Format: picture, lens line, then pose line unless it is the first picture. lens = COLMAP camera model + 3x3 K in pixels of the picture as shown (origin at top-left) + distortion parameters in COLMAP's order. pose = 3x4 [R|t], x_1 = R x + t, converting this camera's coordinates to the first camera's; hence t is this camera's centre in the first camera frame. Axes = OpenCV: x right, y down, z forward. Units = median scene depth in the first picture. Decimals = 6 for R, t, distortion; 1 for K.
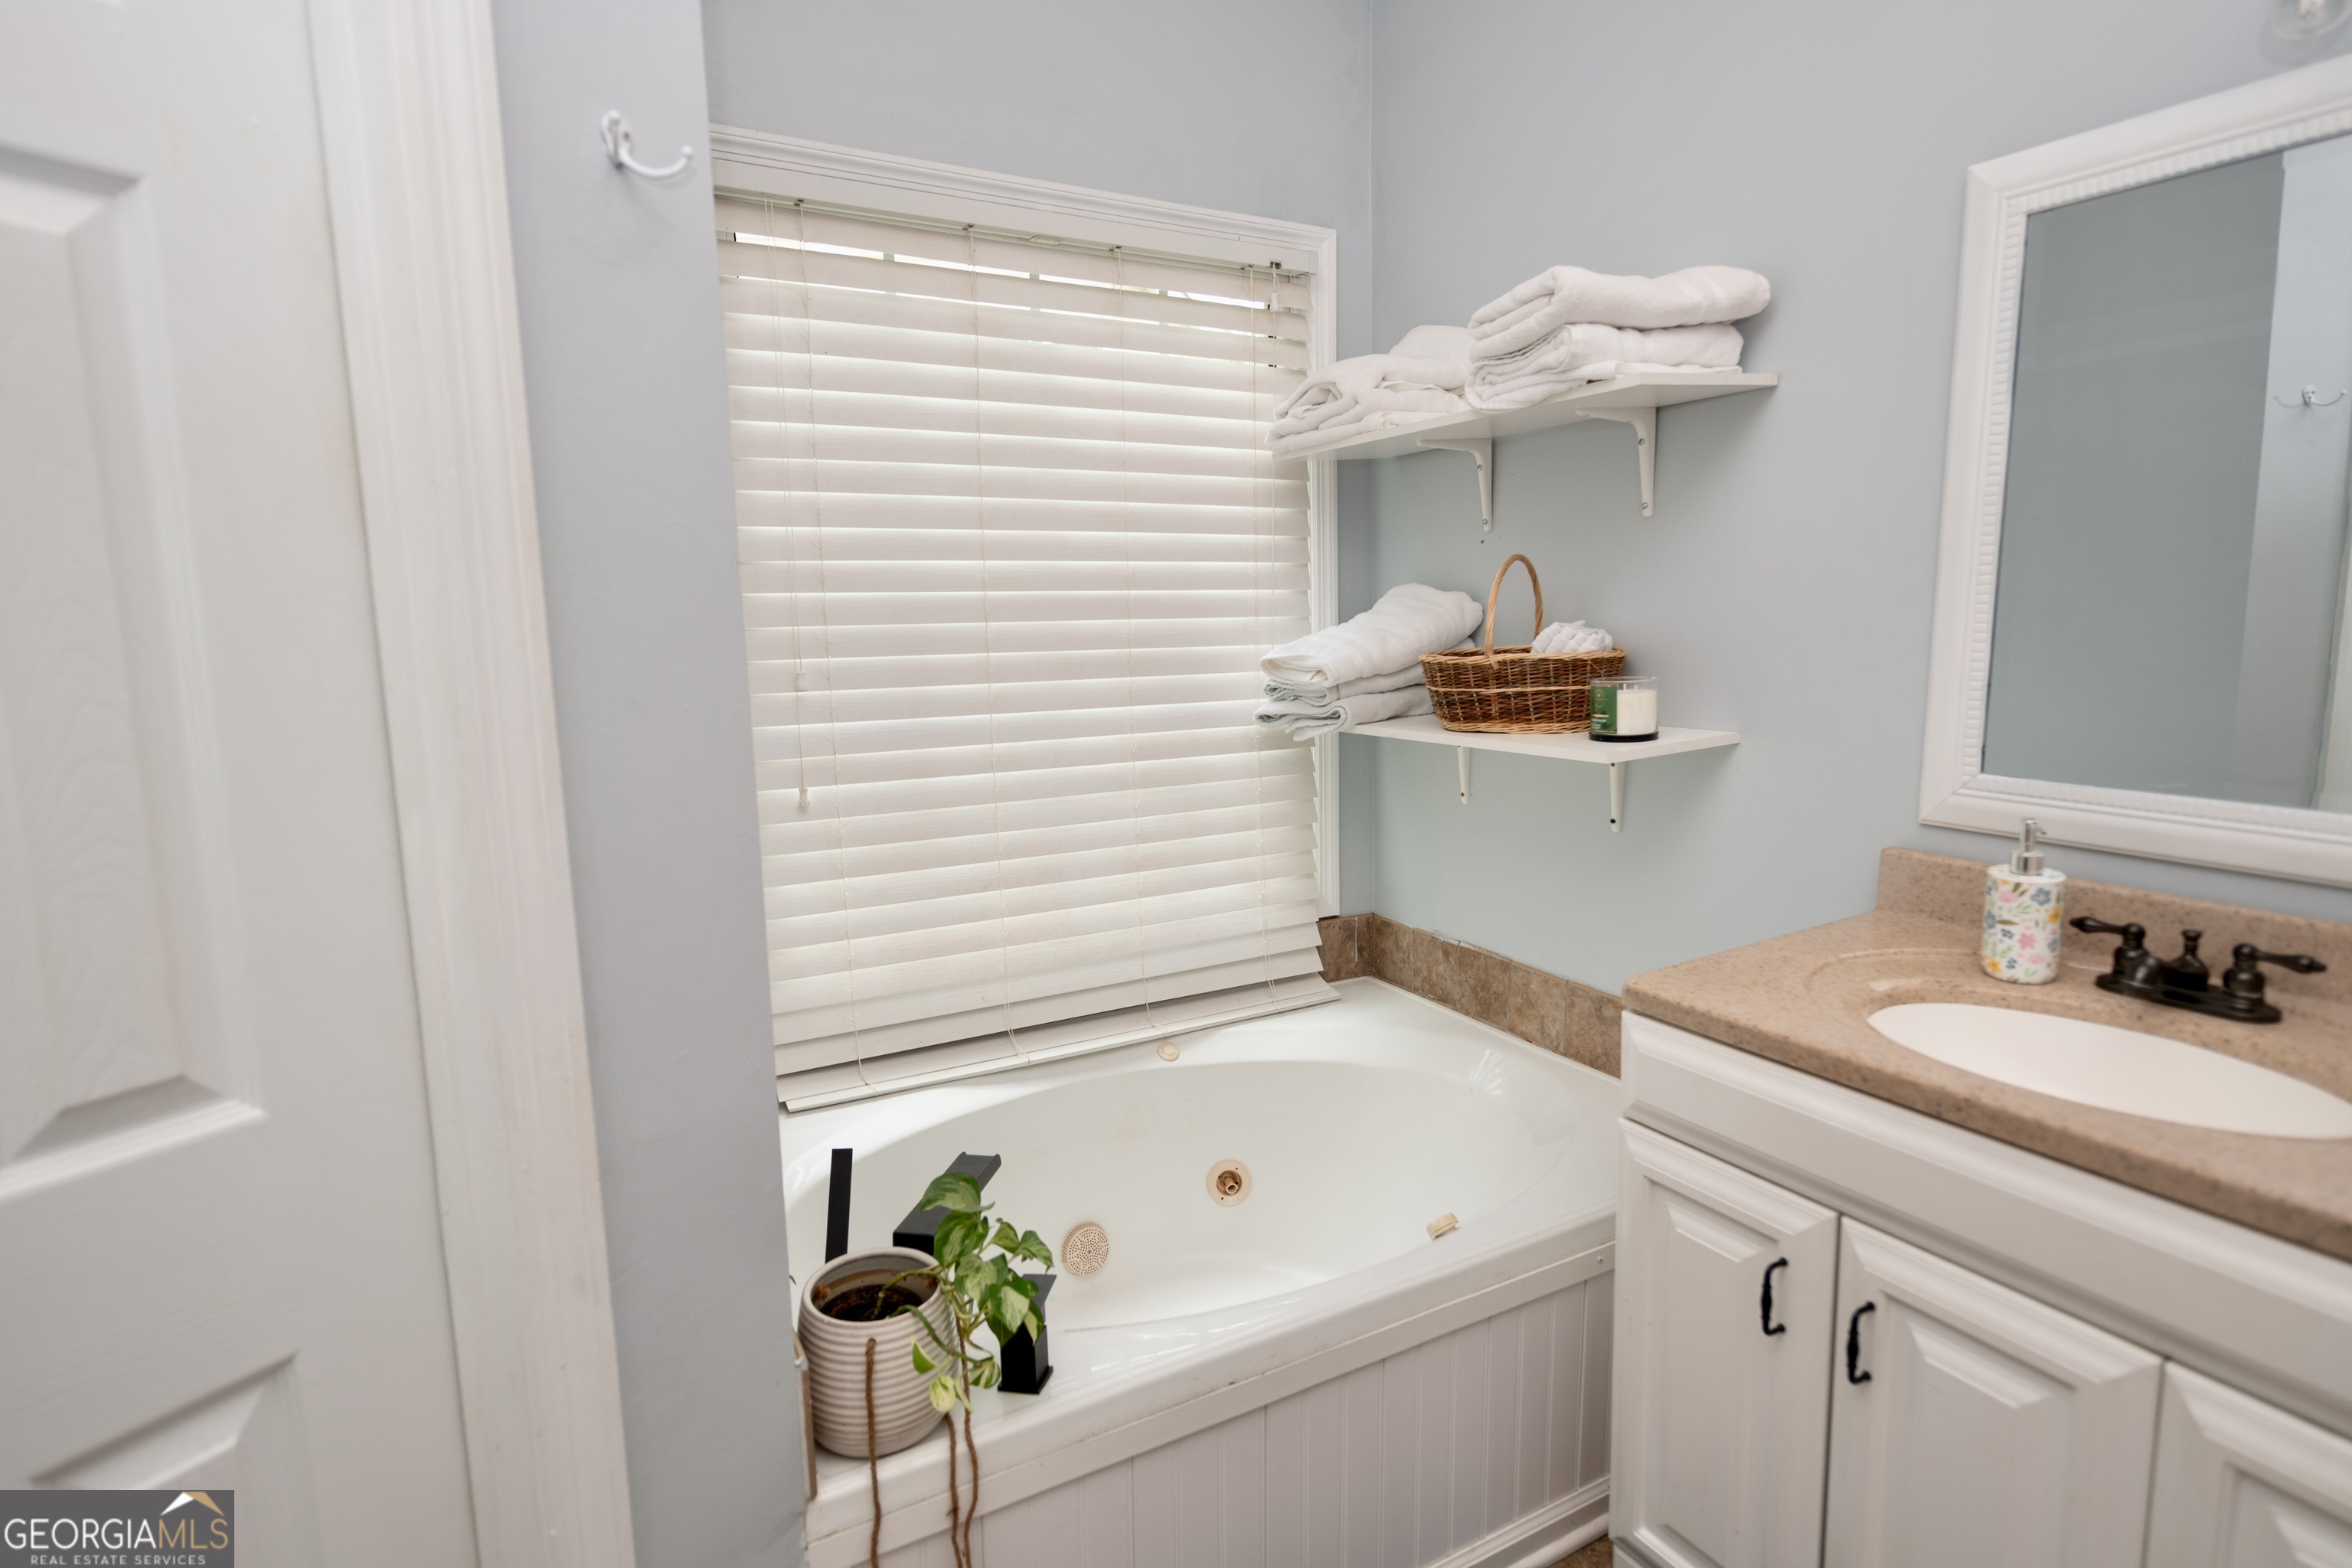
lens RADIAL K [[1186.8, 0, 1176.0], [0, 1186.8, 784.0], [0, 0, 1]] dist [0.000527, -0.001354]
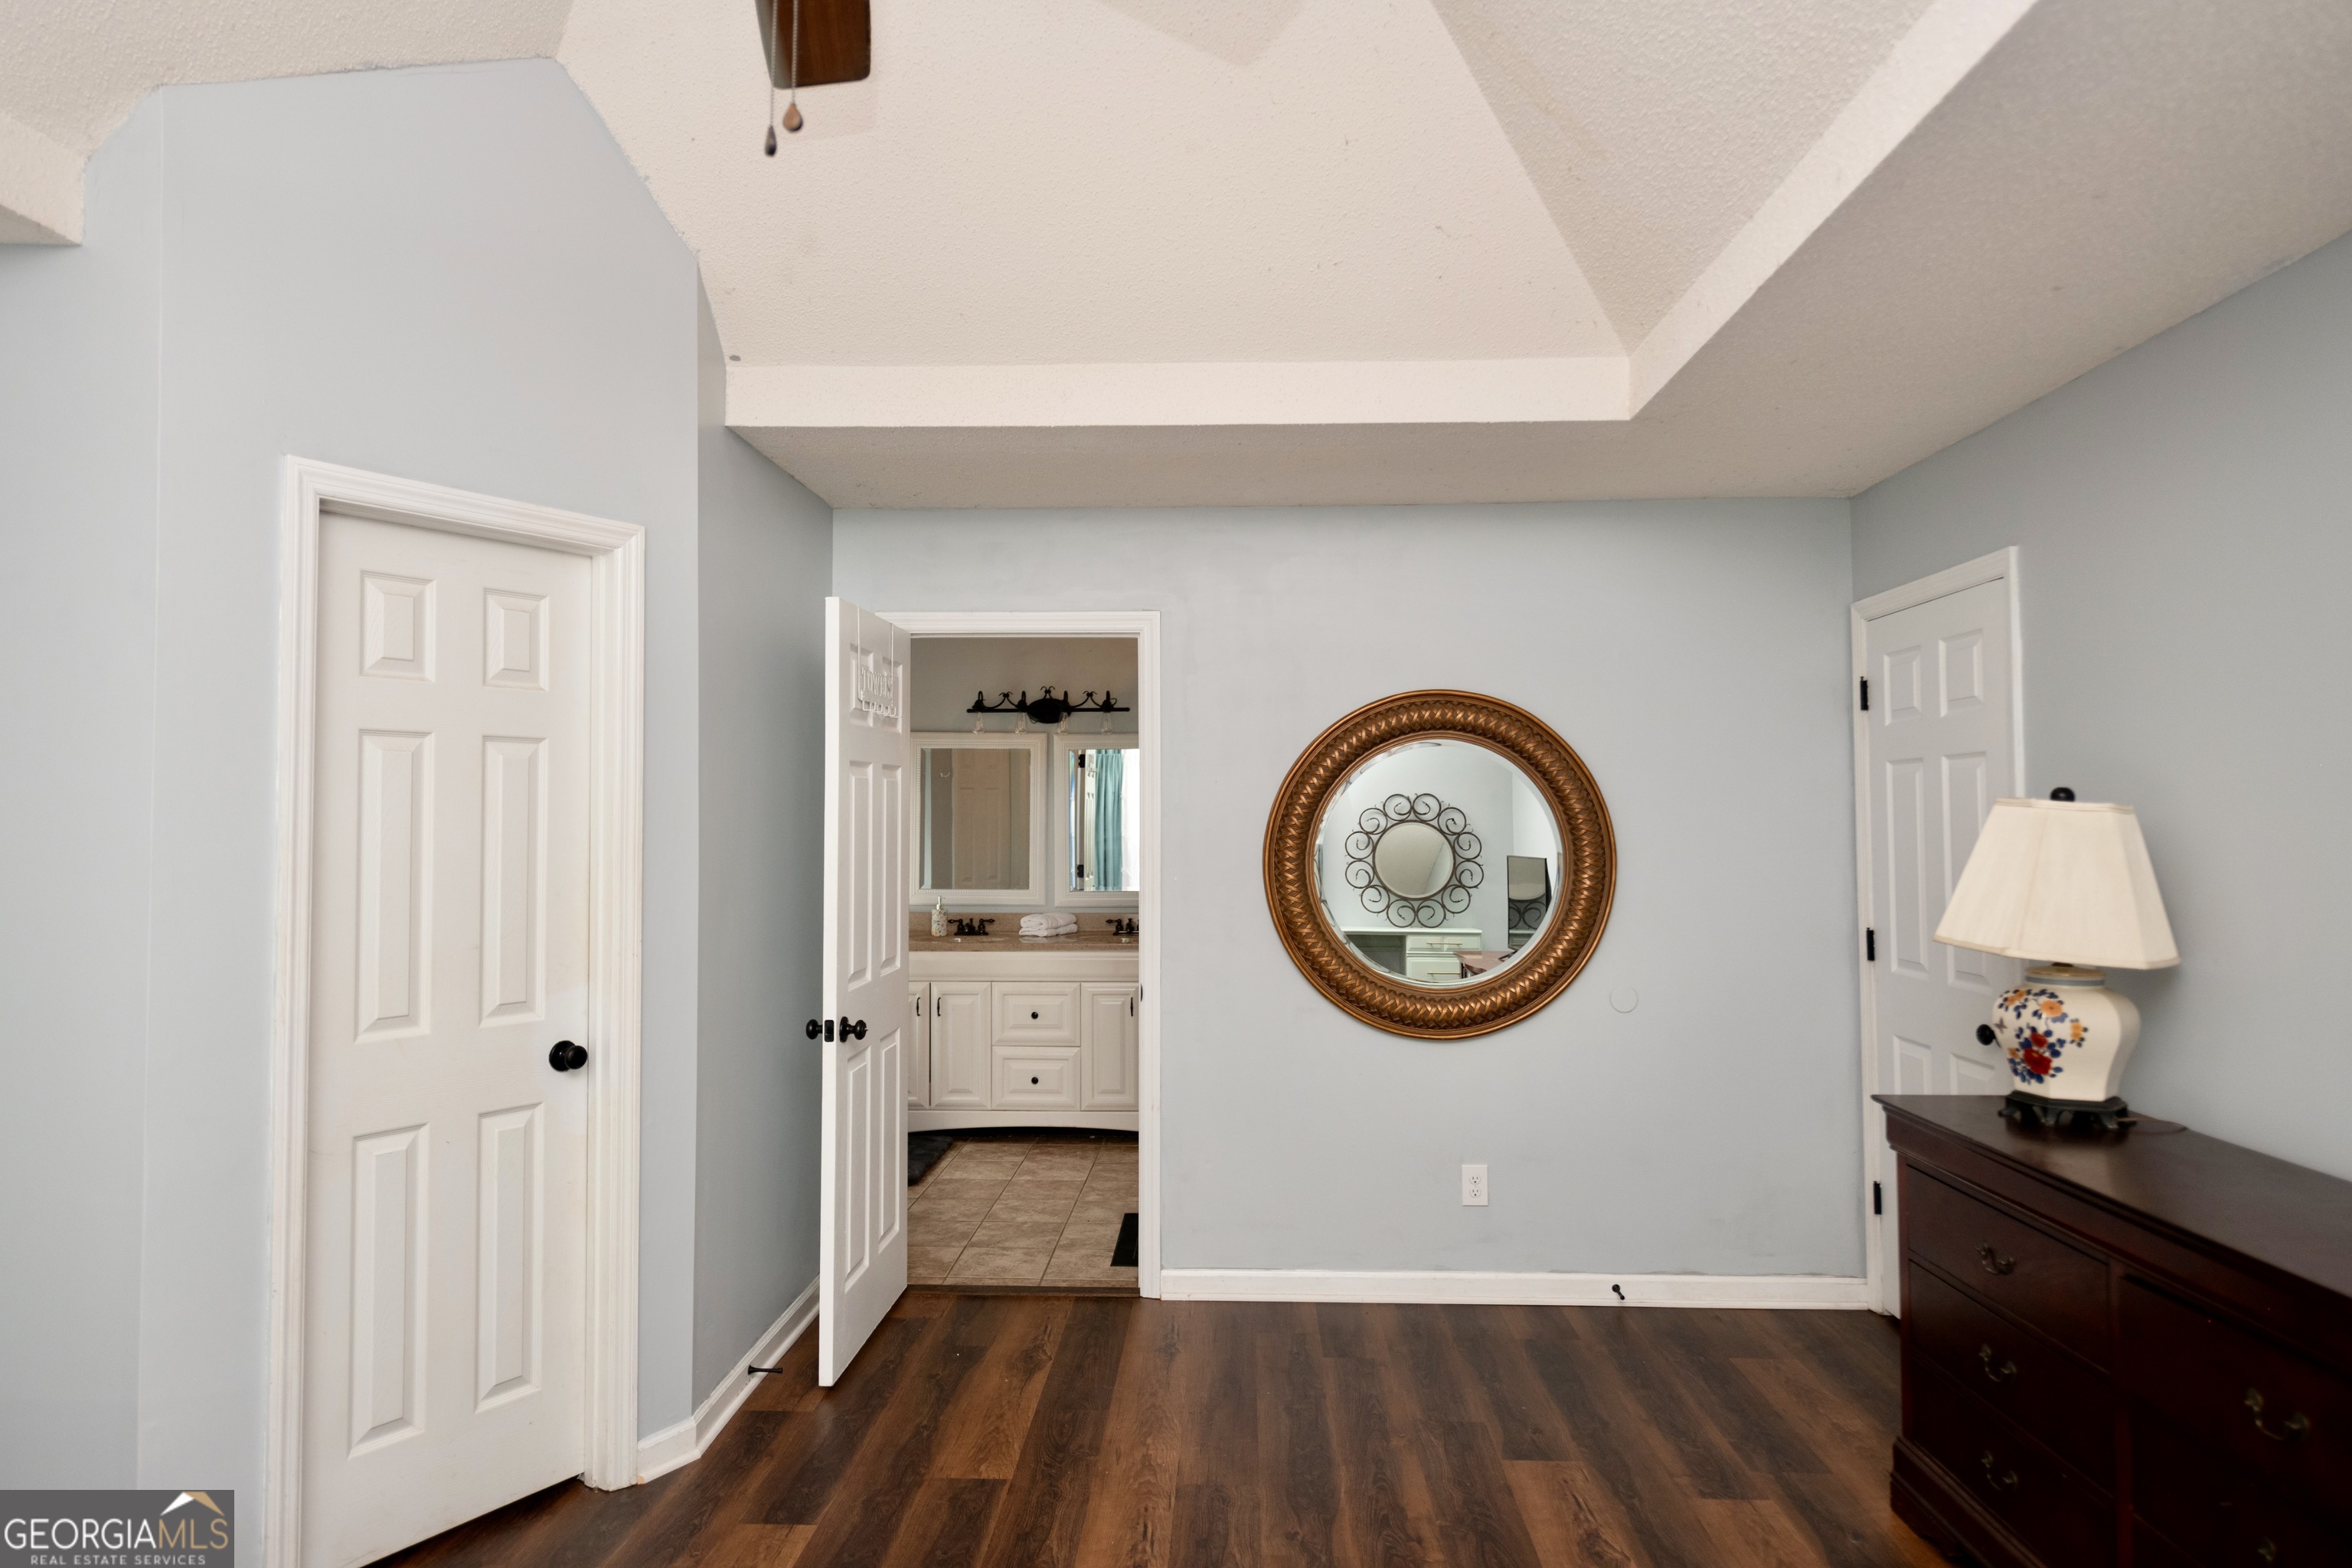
lens RADIAL K [[1405.9, 0, 1180.9], [0, 1405.9, 783.1], [0, 0, 1]] dist [0.022678, -0.013207]
pose [[0.525069, 0.036376, 0.850282, -1.923778], [0.116702, 0.986571, -0.114272, 0.189926], [-0.843020, 0.159230, 0.513773, -1.456098]]
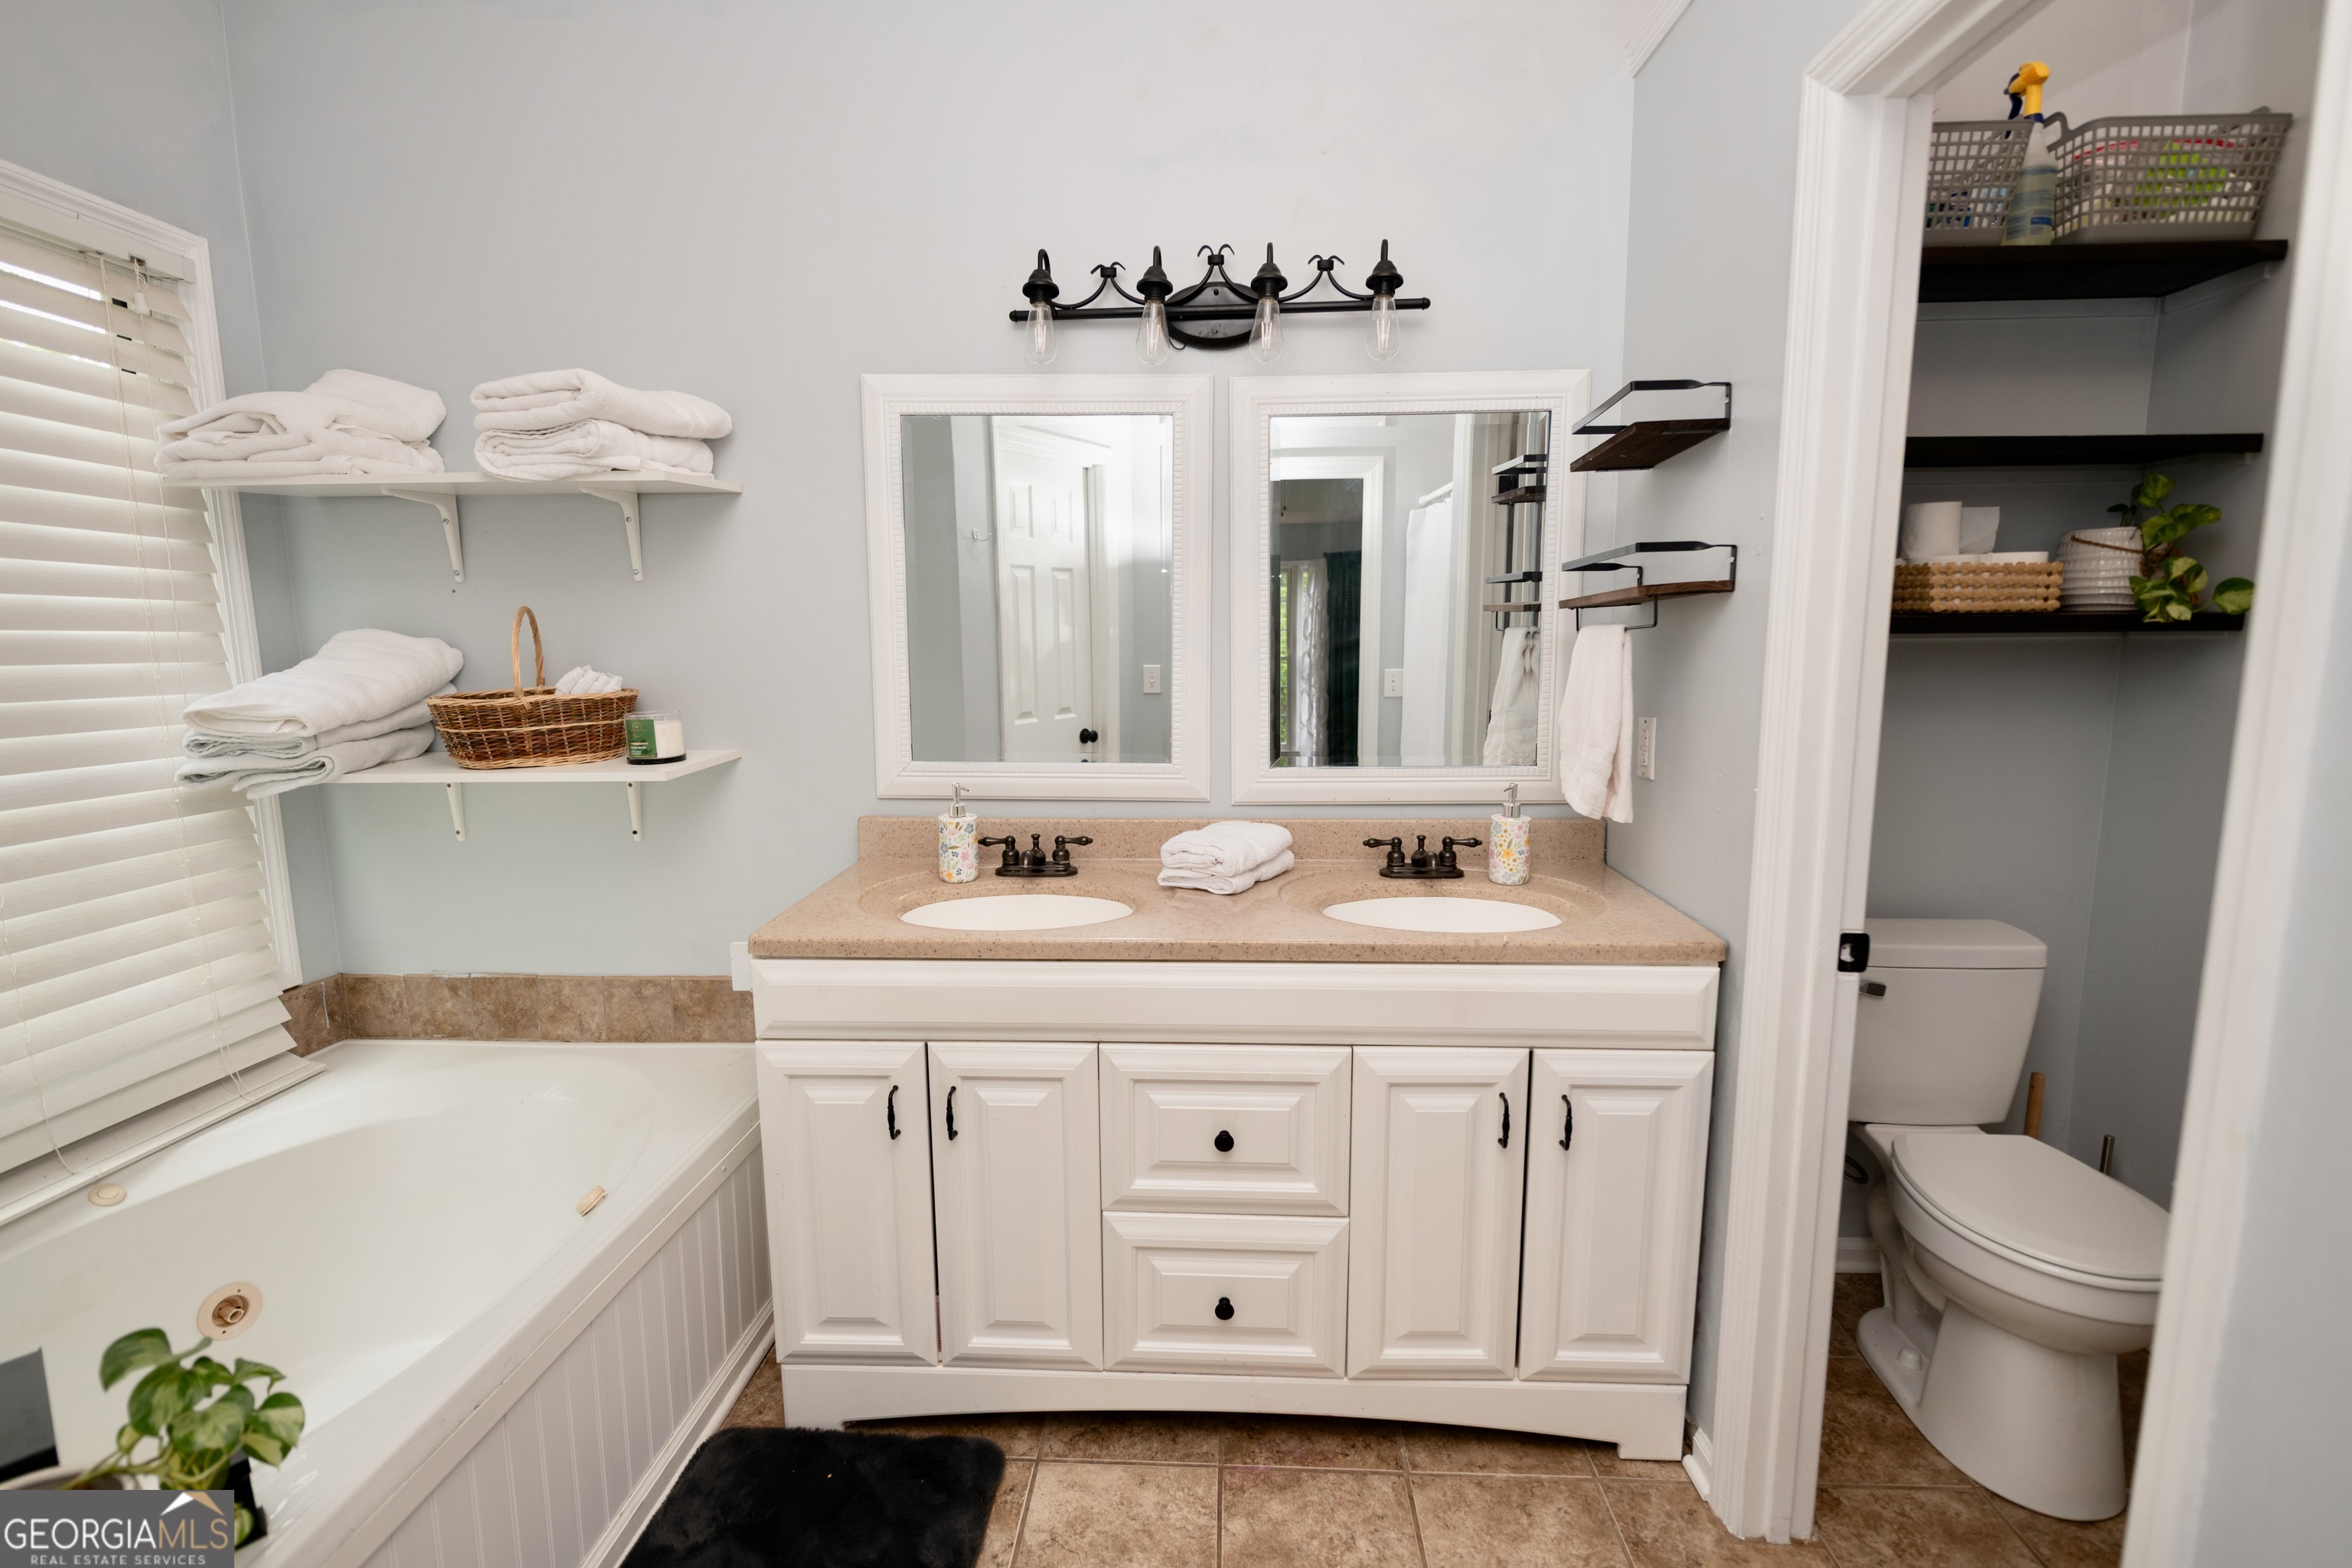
lens RADIAL K [[1011.6, 0, 1182.9], [0, 1011.6, 785.6], [0, 0, 1]] dist [0.002123, -0.004397]
pose [[0.521974, -0.103382, 0.846673, -0.202355], [0.118526, 0.991789, 0.048030, 0.000956], [-0.844686, 0.075282, 0.529941, -0.012930]]
